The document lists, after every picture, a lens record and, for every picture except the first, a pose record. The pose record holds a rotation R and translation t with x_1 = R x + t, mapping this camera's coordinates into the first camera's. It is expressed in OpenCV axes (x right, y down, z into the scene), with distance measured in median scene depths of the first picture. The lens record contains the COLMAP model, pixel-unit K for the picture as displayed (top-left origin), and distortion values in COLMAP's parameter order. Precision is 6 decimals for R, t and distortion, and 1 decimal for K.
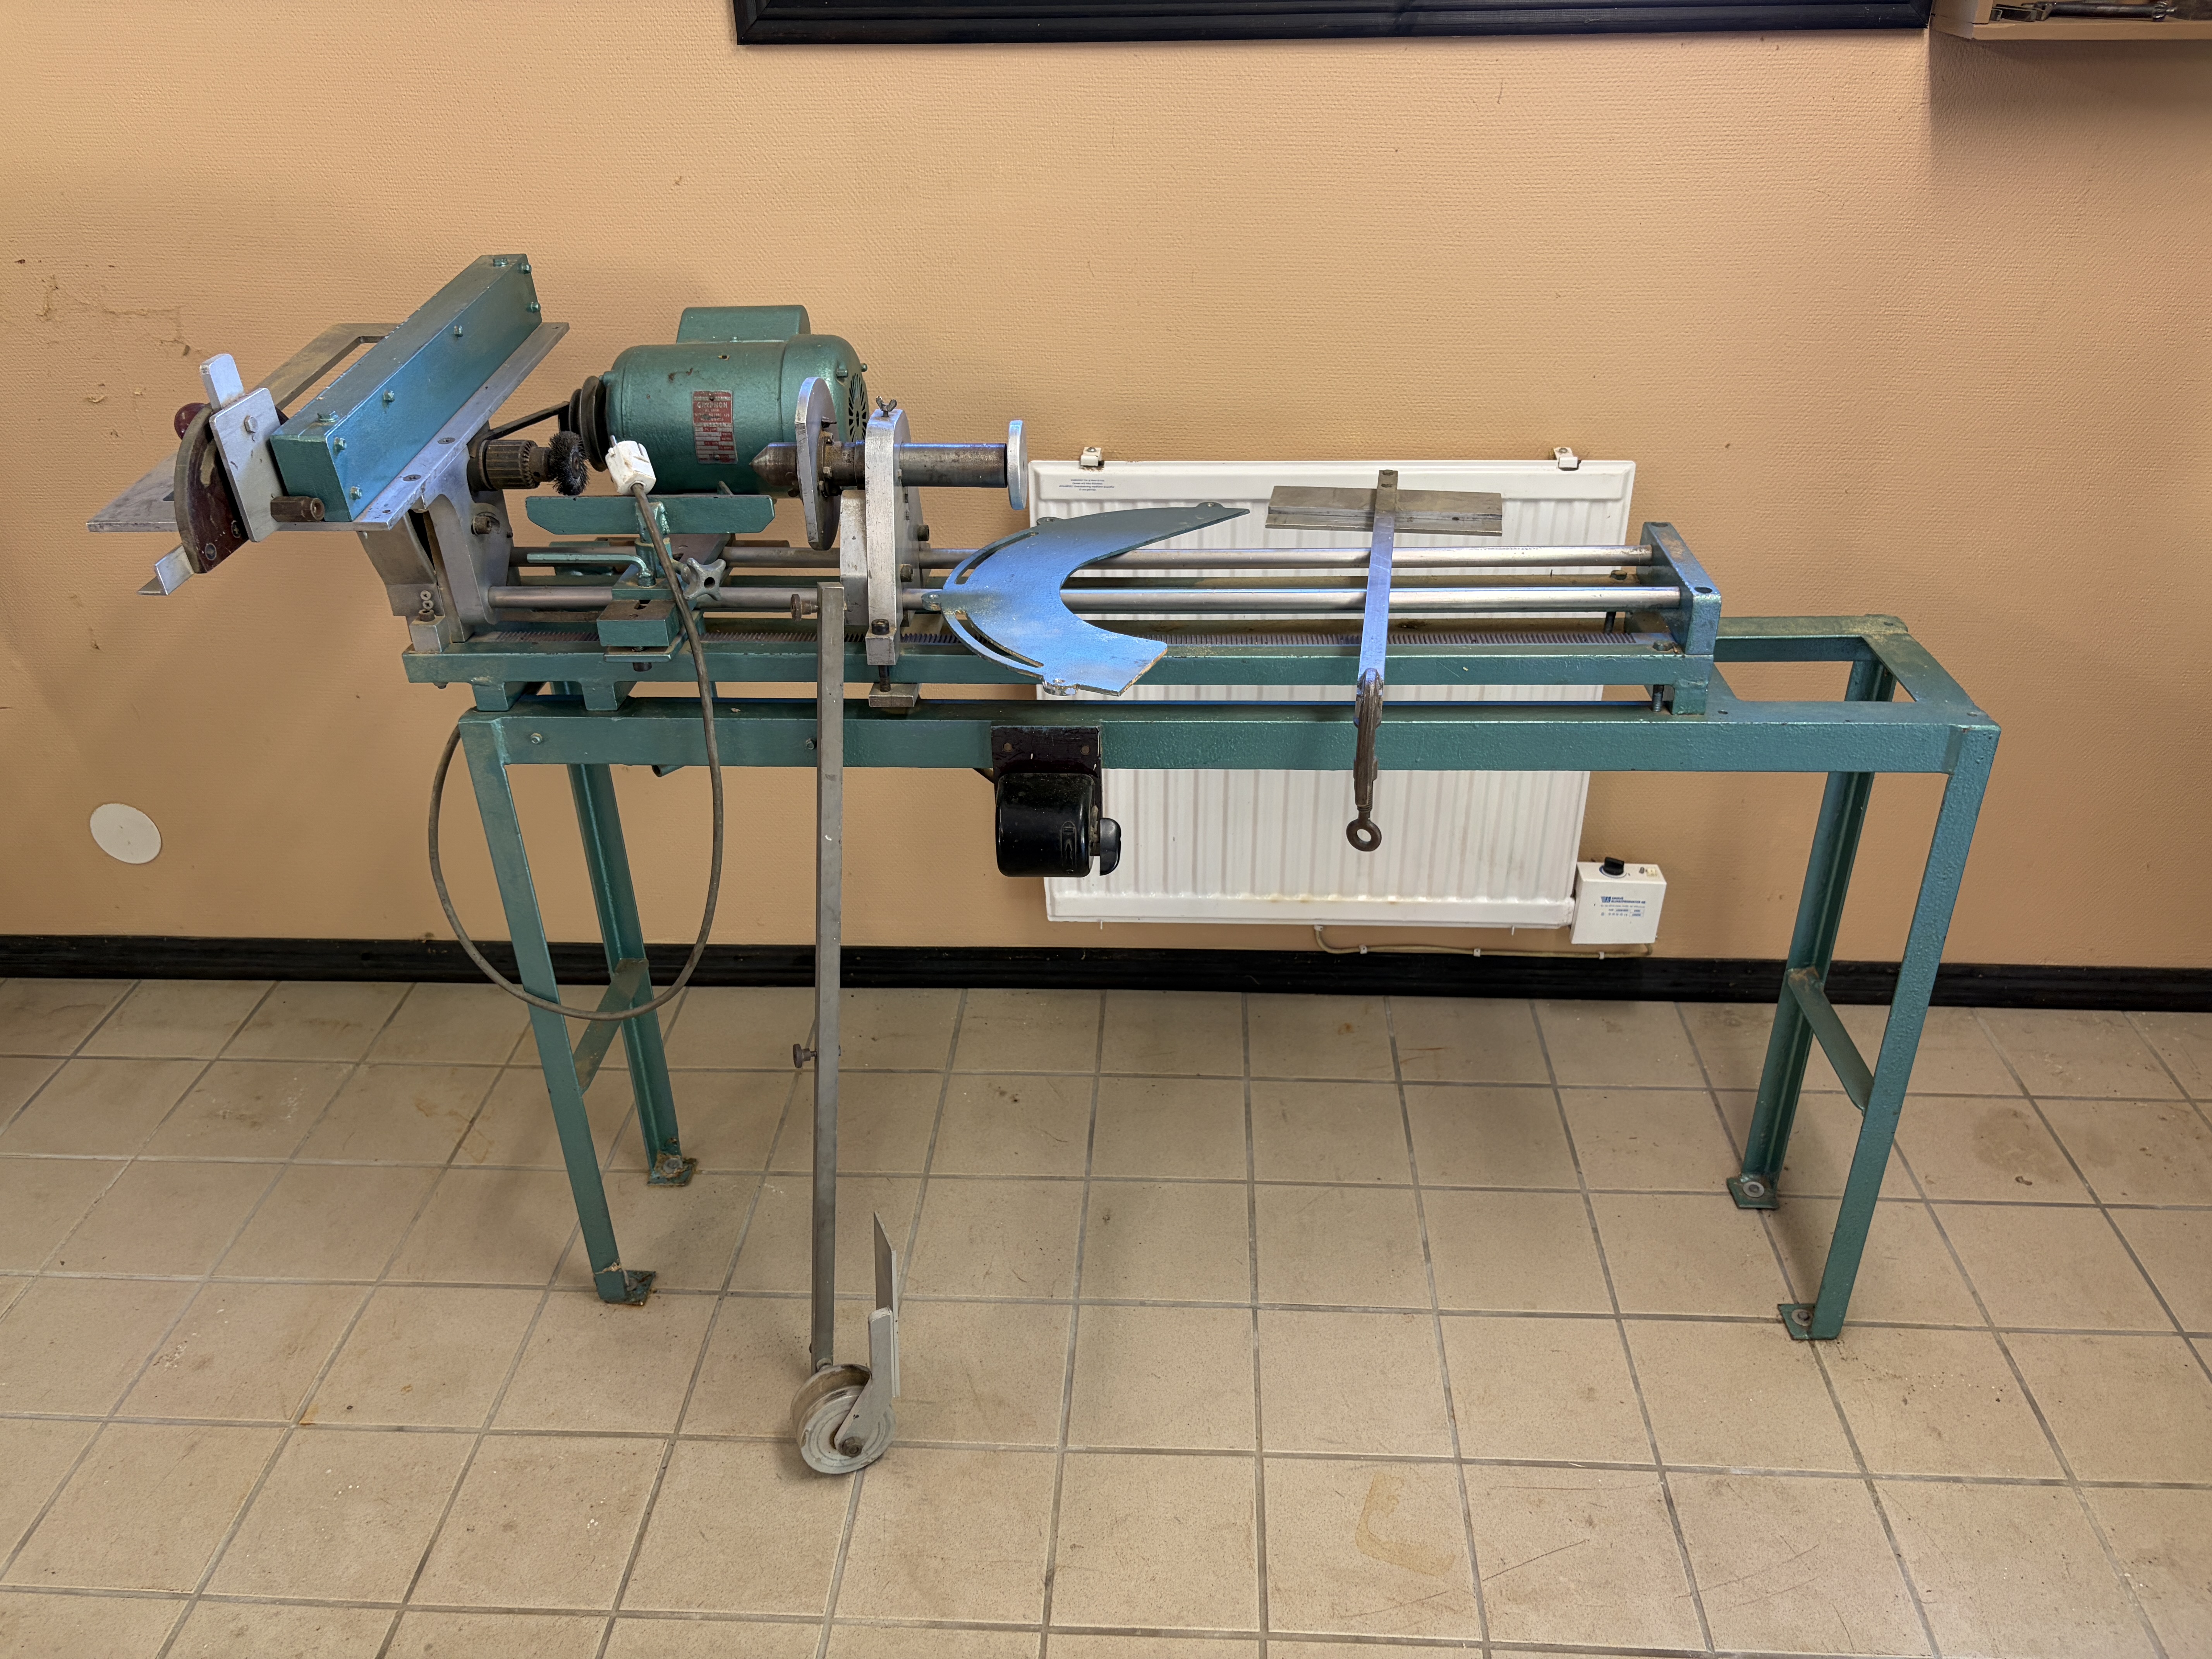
lens RADIAL K [[1685.2, 0, 1108.7], [0, 1685.2, 823.2], [0, 0, 1]] dist [0.031895, -0.040254]
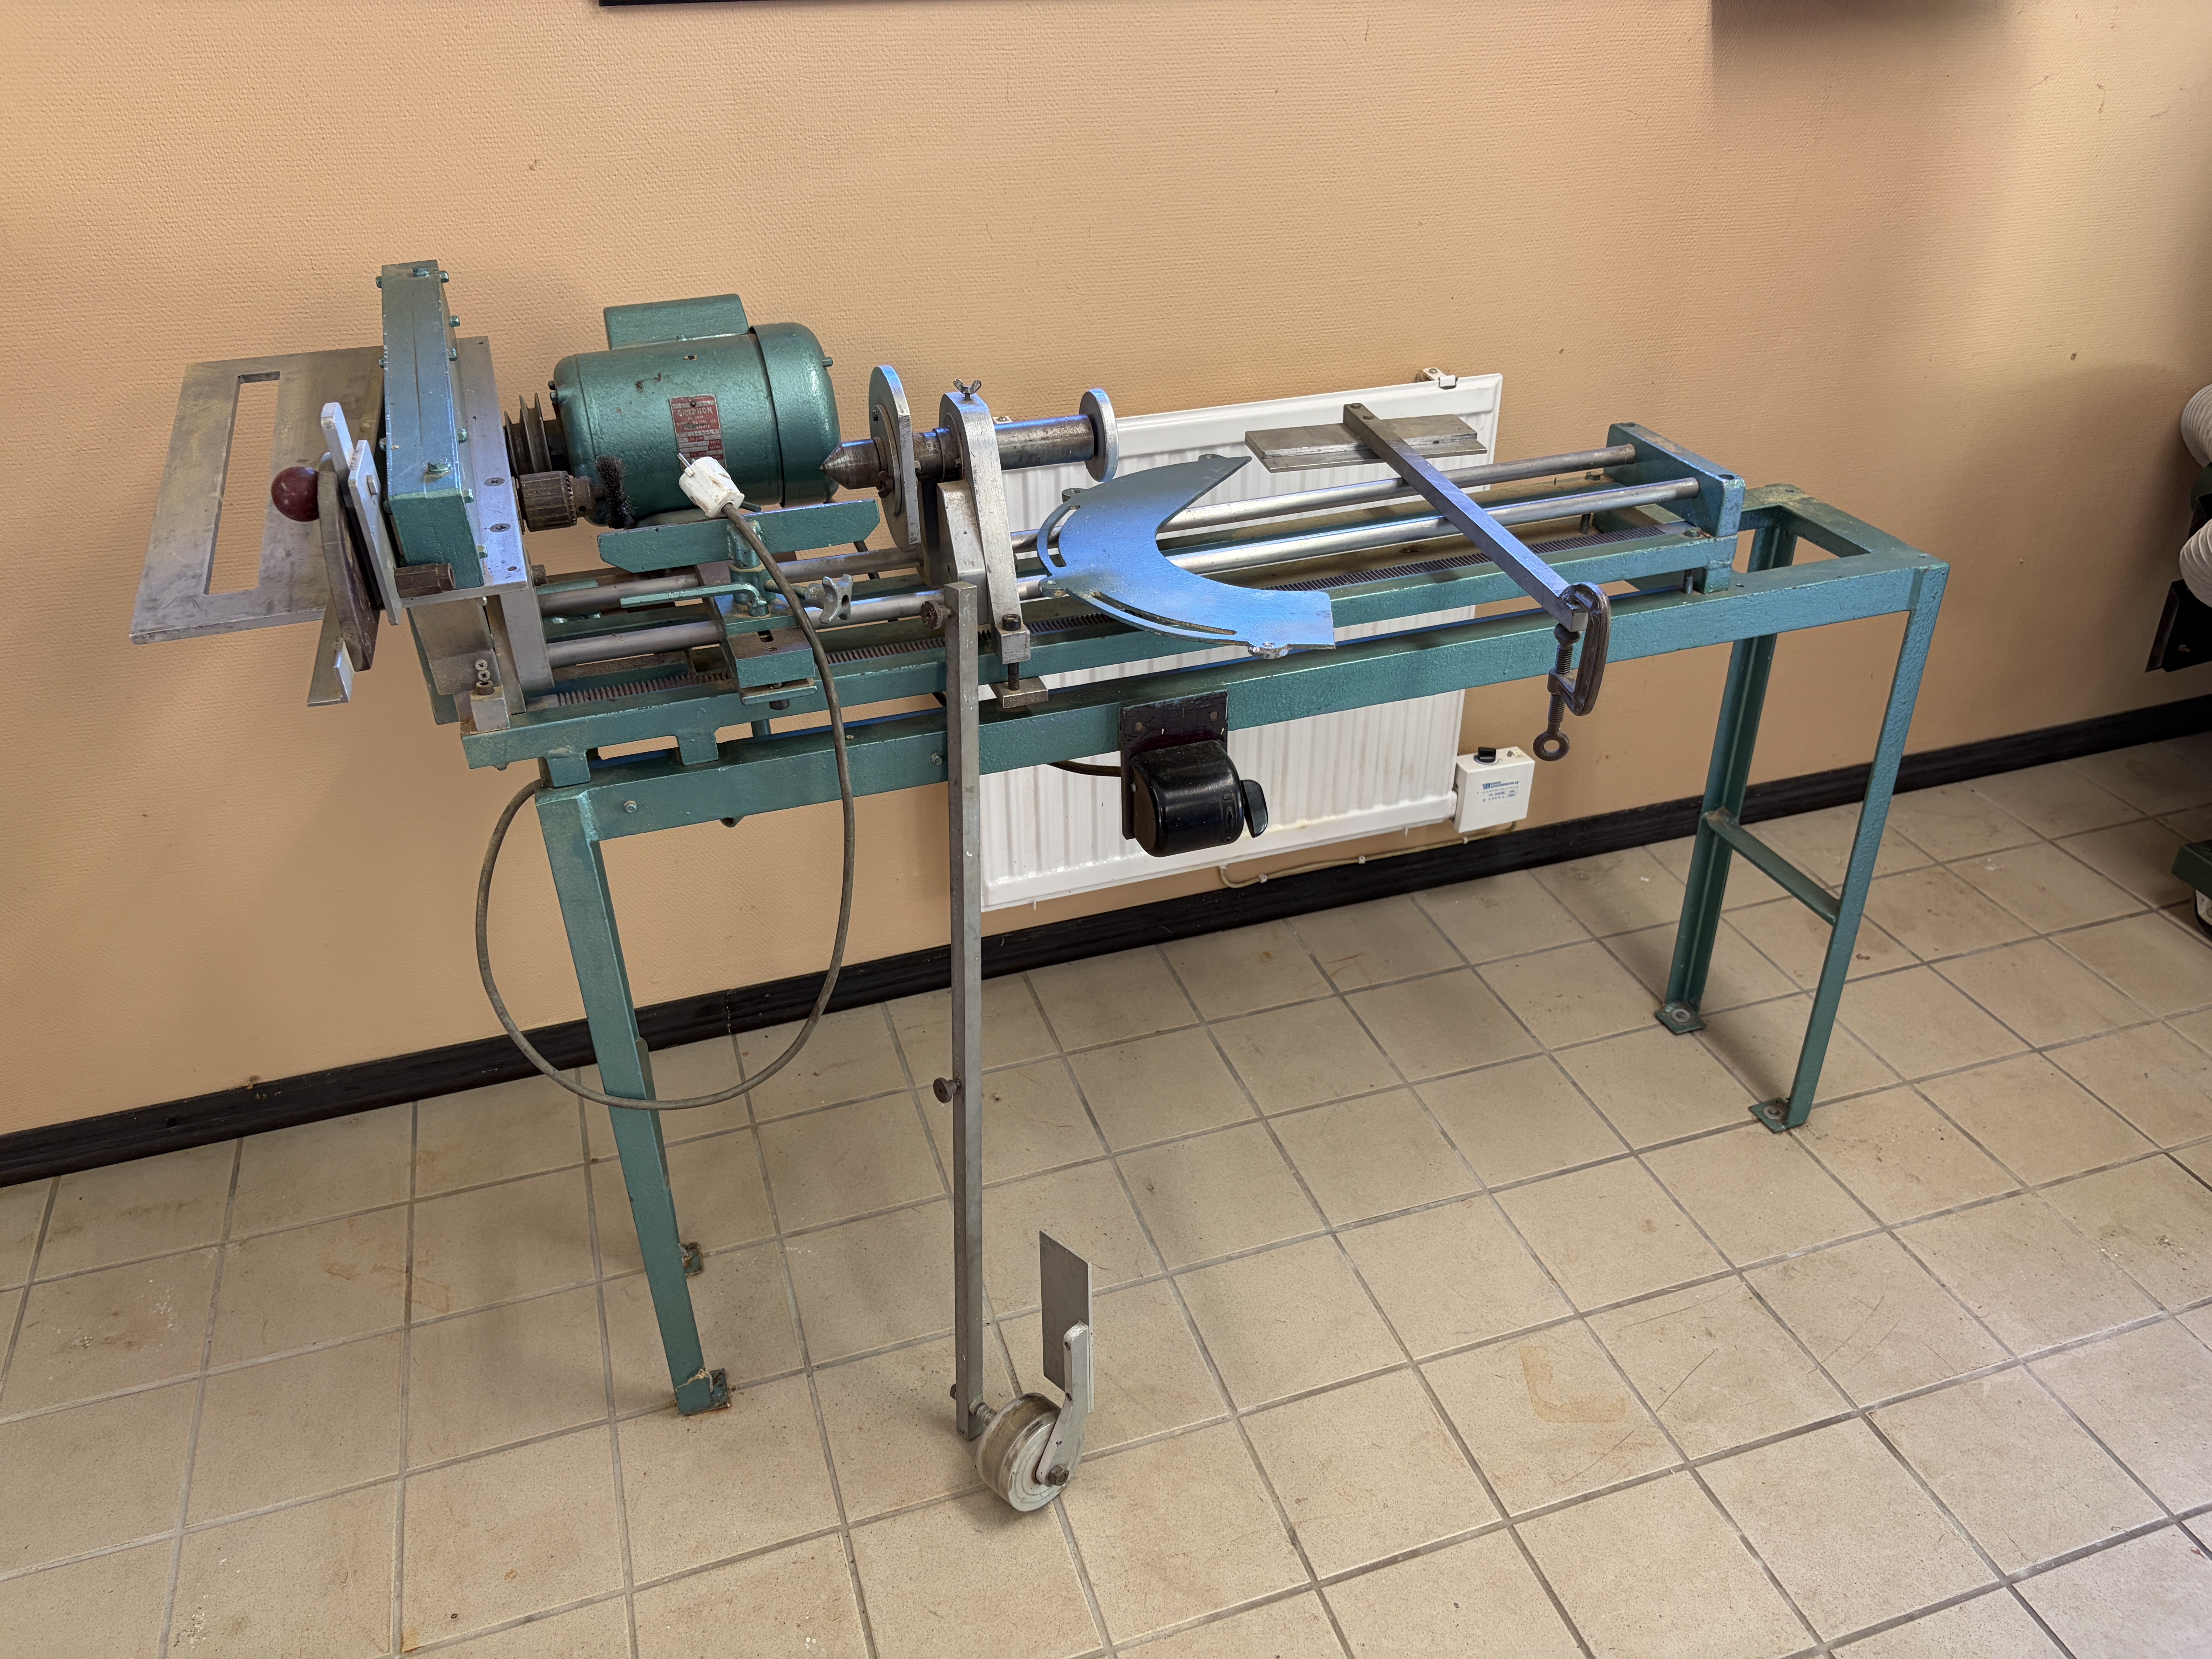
lens RADIAL K [[1685.2, 0, 1114.8], [0, 1685.2, 826.4], [0, 0, 1]] dist [0.031895, -0.040254]
pose [[0.930391, -0.186547, 0.315552, -0.342238], [0.178722, 0.982426, 0.053834, -0.037767], [-0.320049, 0.006310, 0.947380, 0.074397]]
